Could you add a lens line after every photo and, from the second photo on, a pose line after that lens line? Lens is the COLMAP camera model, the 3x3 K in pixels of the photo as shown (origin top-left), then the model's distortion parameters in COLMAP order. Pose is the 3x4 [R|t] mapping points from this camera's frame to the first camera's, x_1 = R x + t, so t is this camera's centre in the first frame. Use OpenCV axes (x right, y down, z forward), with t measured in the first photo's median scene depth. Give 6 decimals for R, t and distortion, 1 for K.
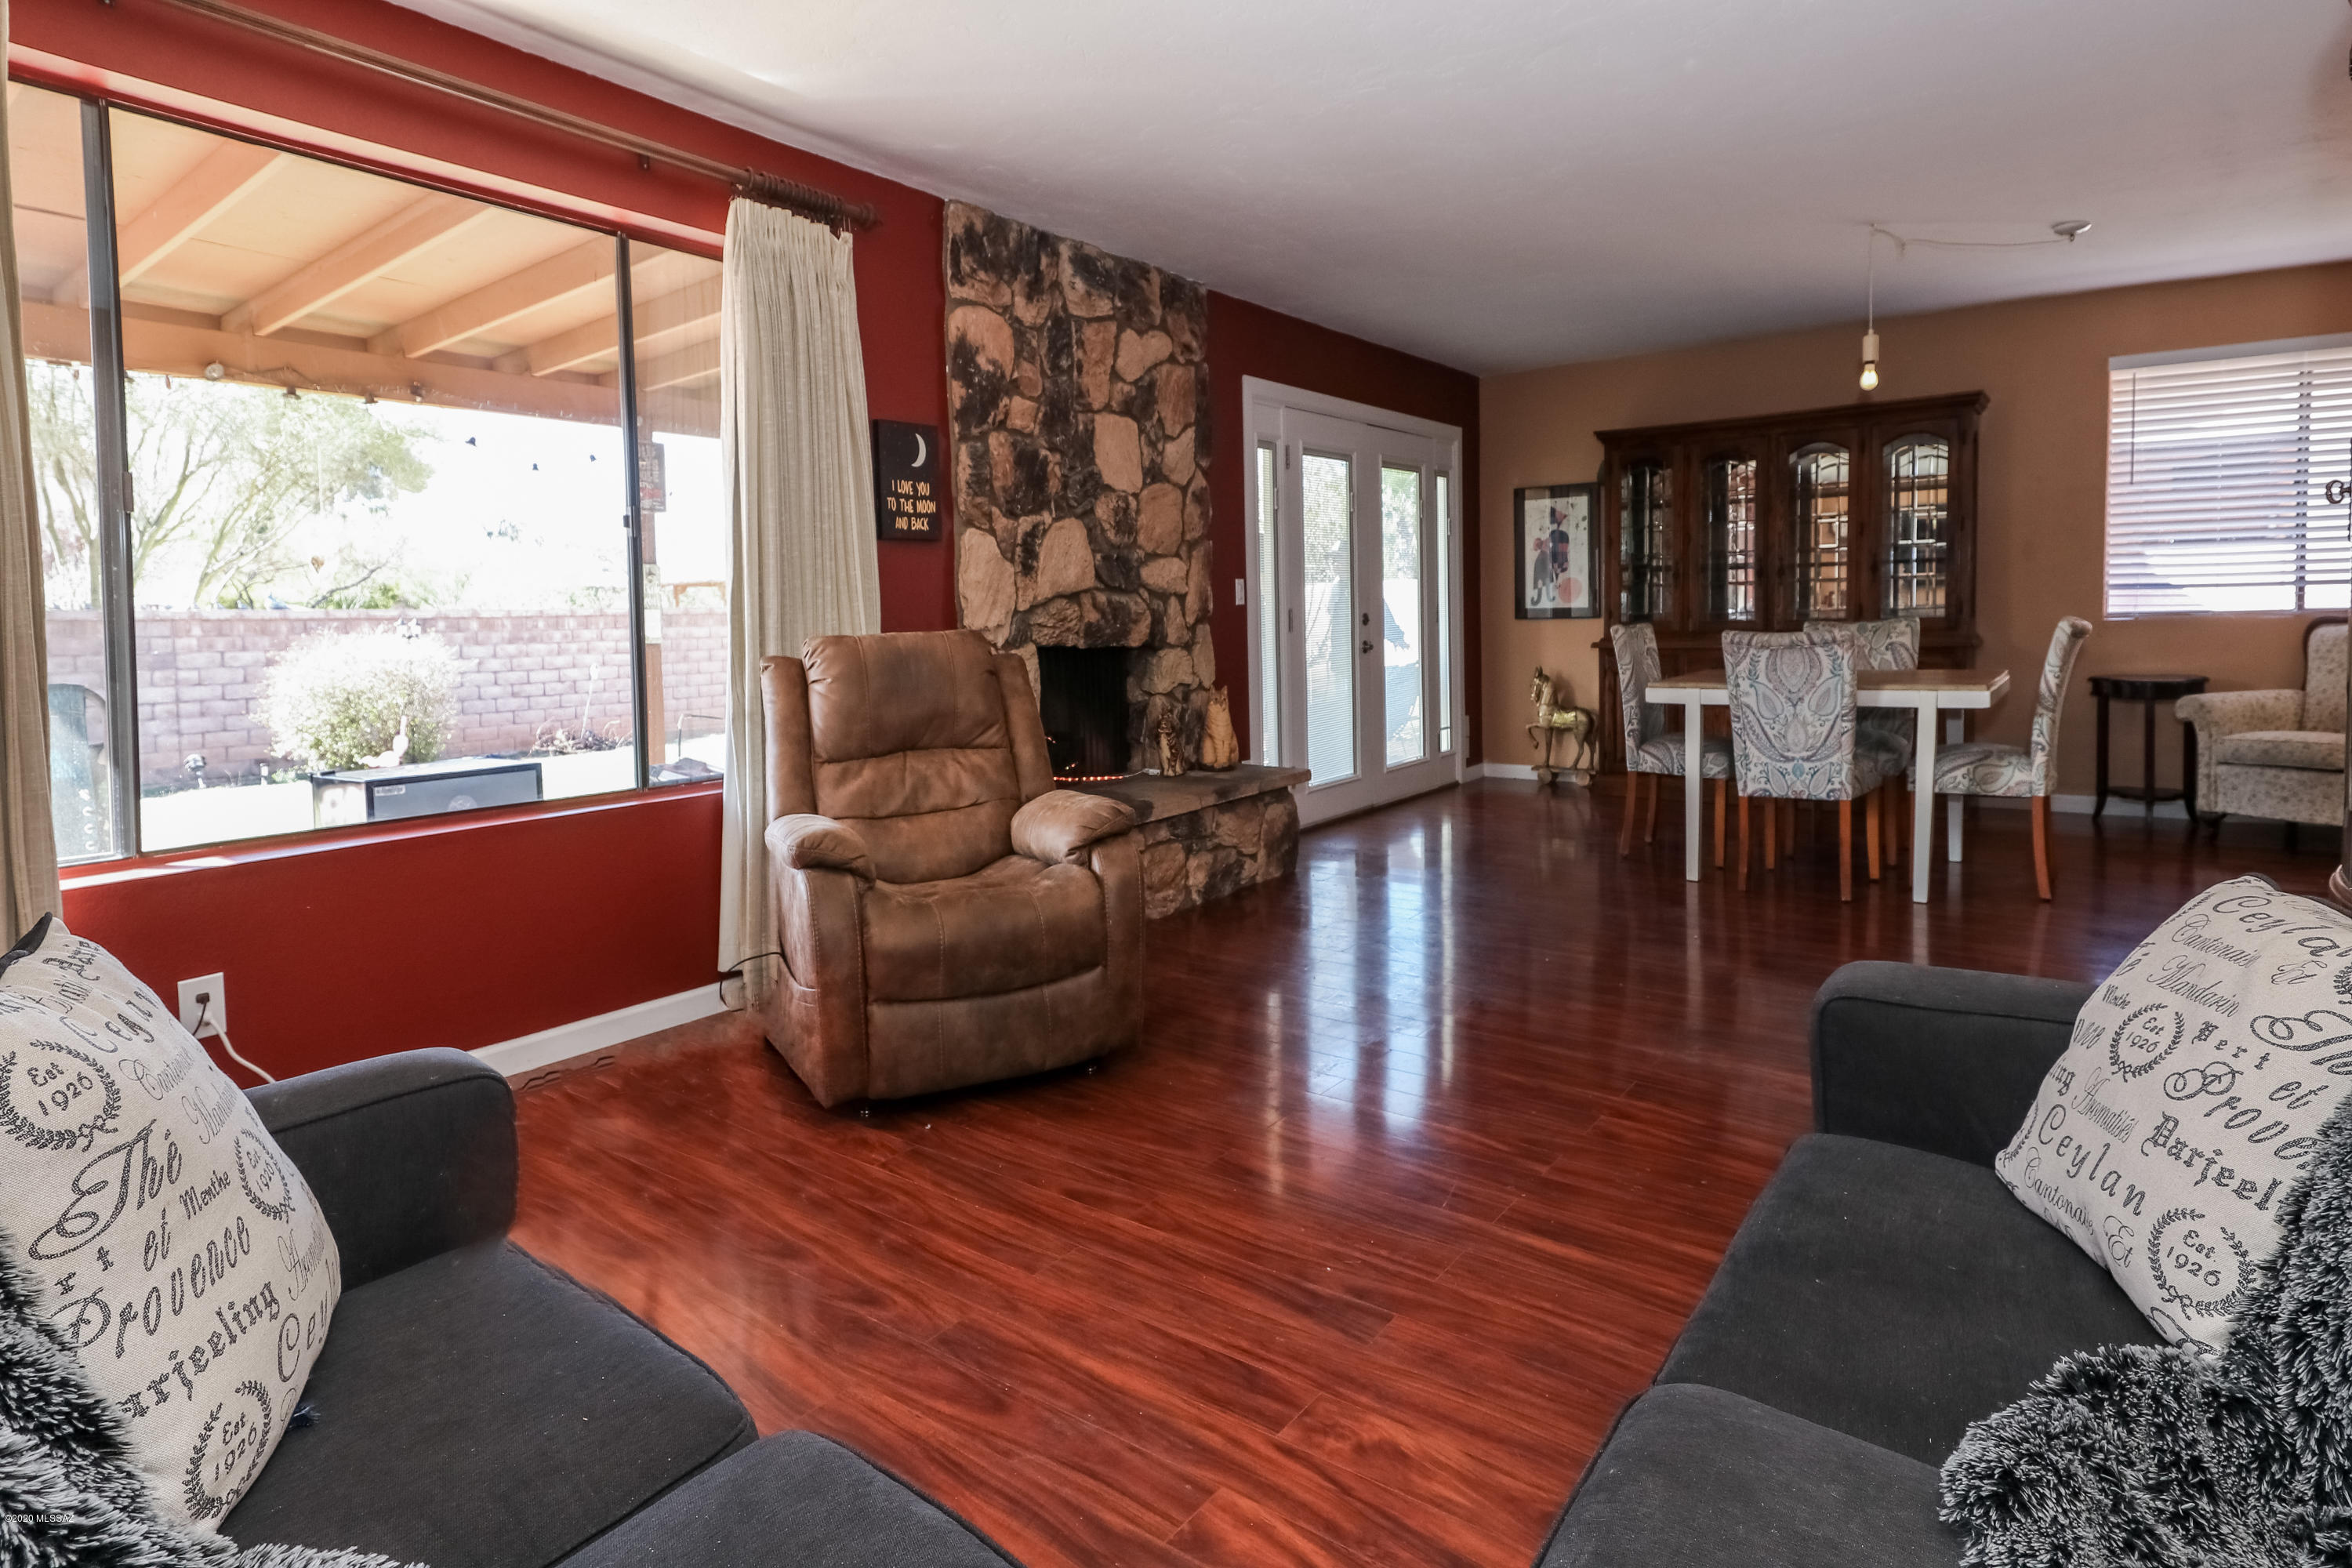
lens RADIAL K [[1241.2, 0, 1187.6], [0, 1241.2, 769.8], [0, 0, 1]] dist [-0.010319, -0.005488]
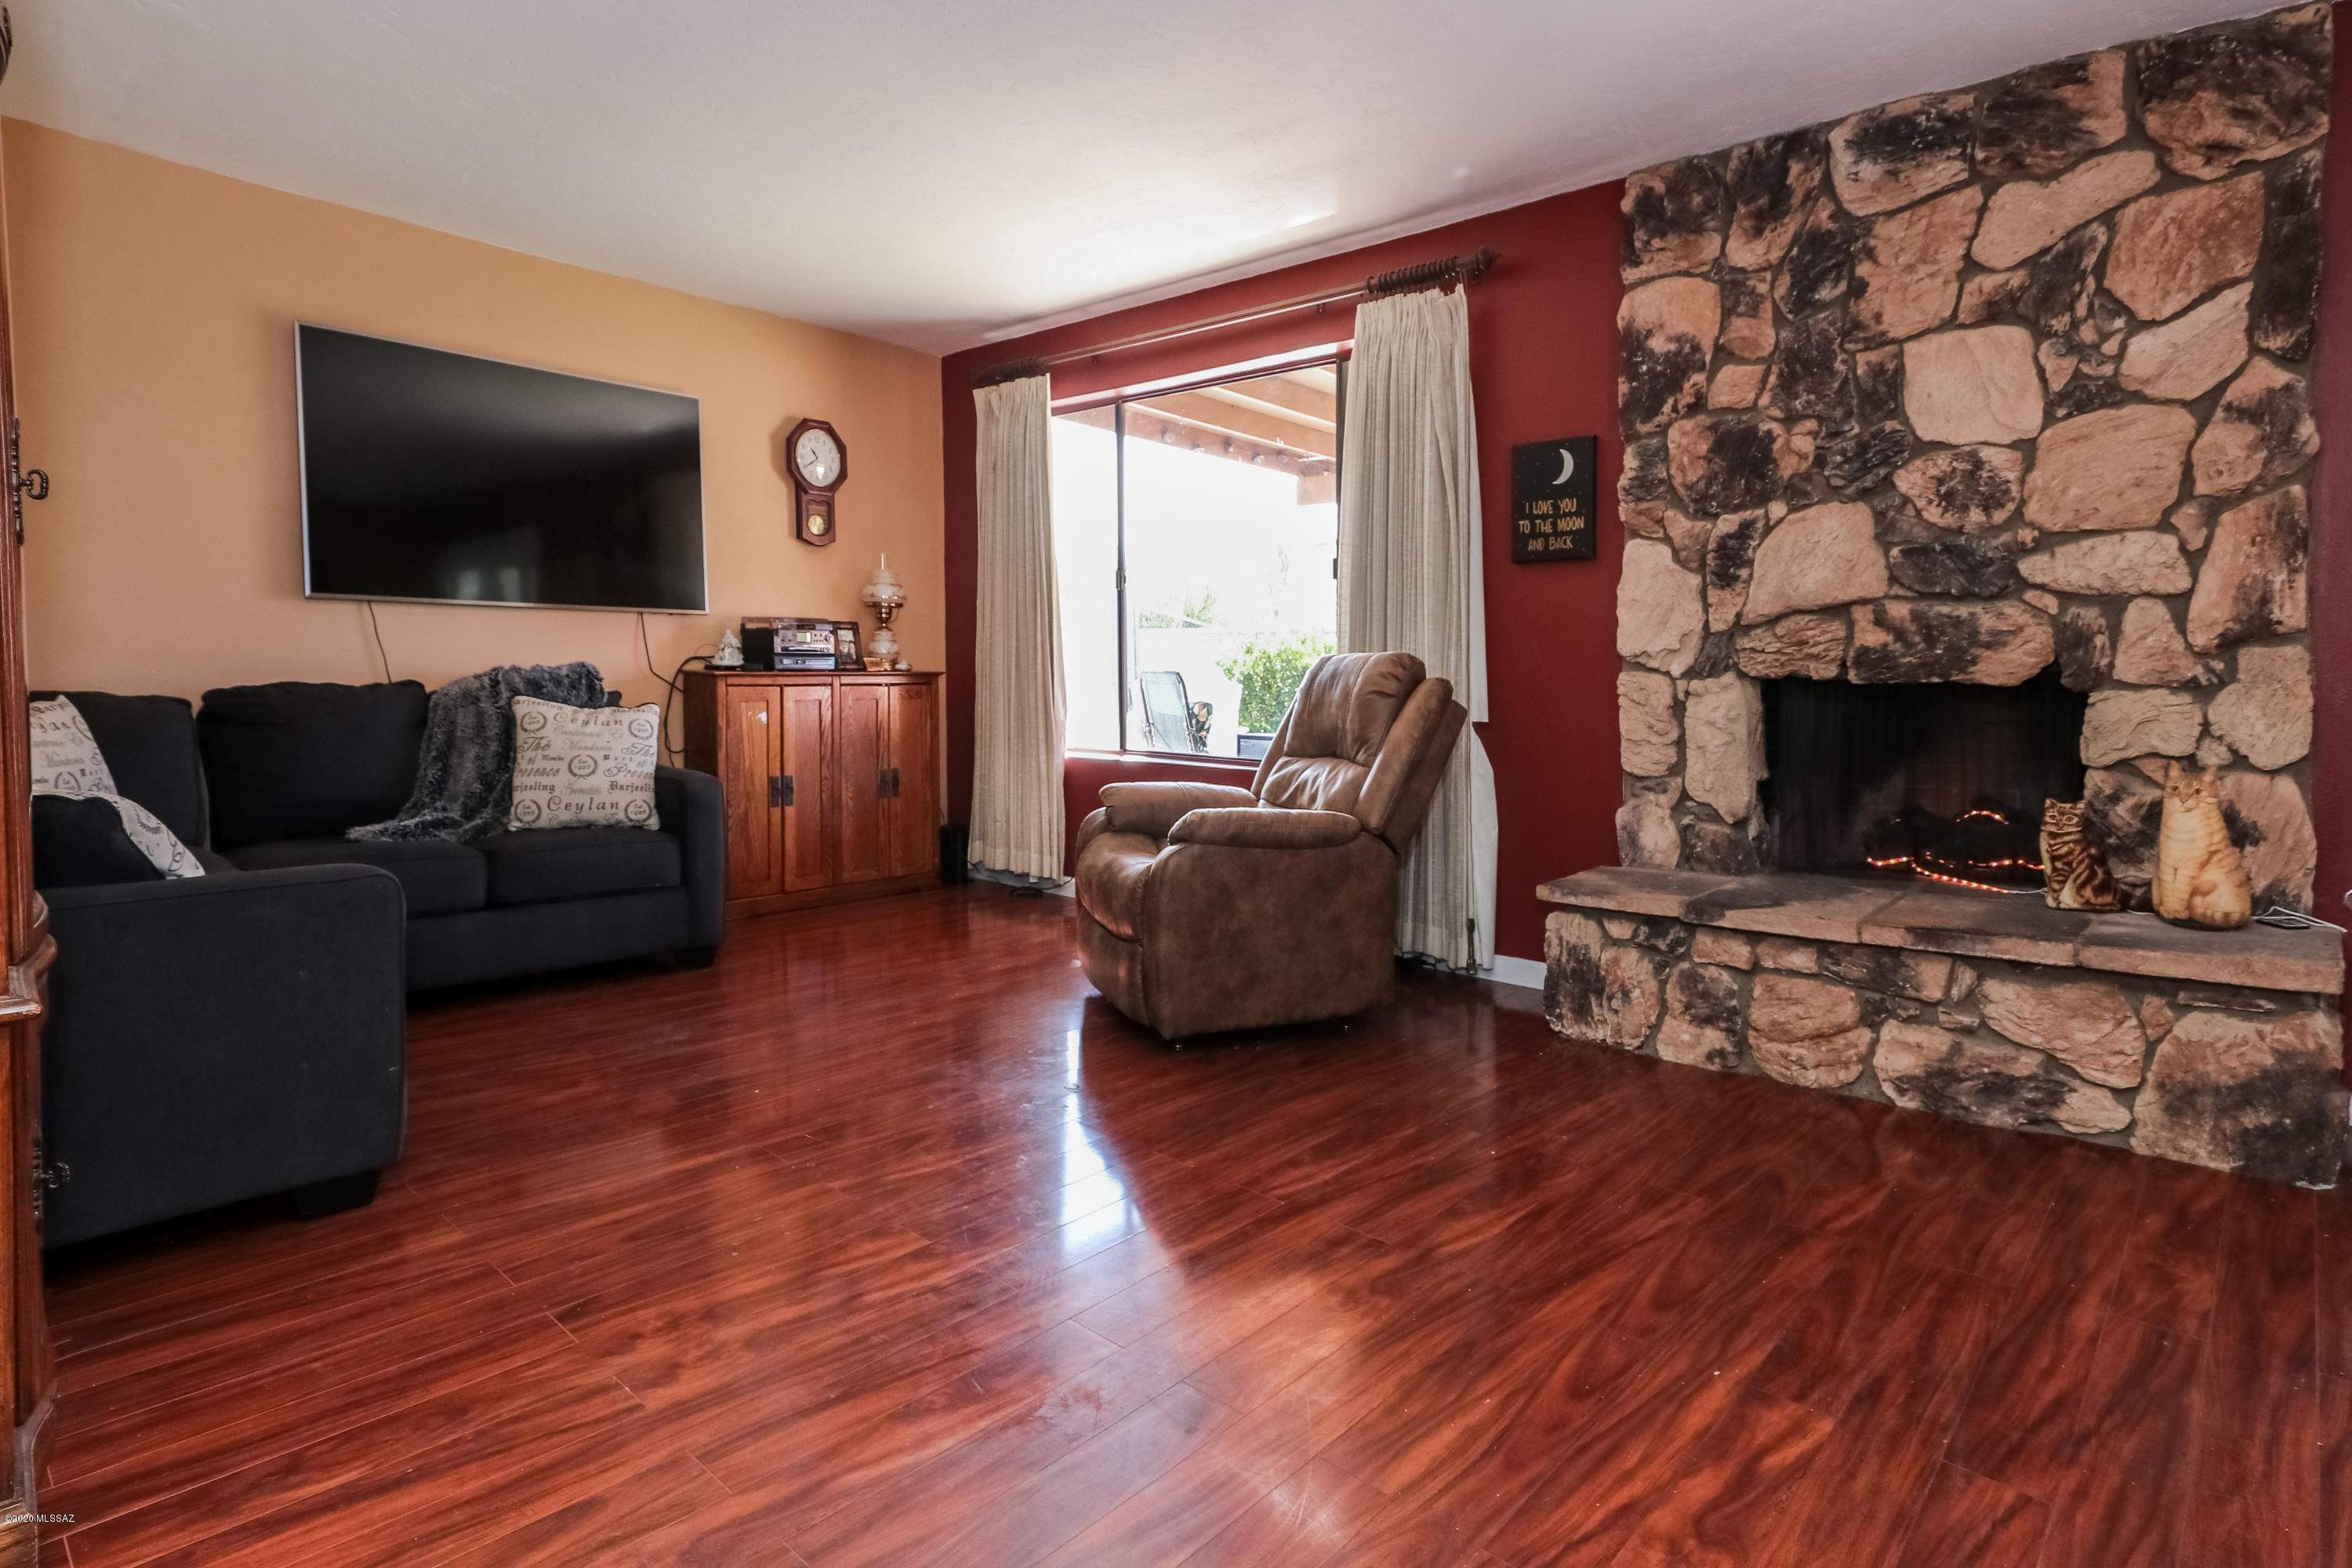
lens RADIAL K [[1241.2, 0, 1115.7], [0, 1241.2, 702.2], [0, 0, 1]] dist [-0.010319, -0.005488]
pose [[-0.109403, 0.062737, -0.992016, 0.744813], [-0.103197, 0.991896, 0.074110, -0.109595], [0.988626, 0.110481, -0.102042, 0.752289]]
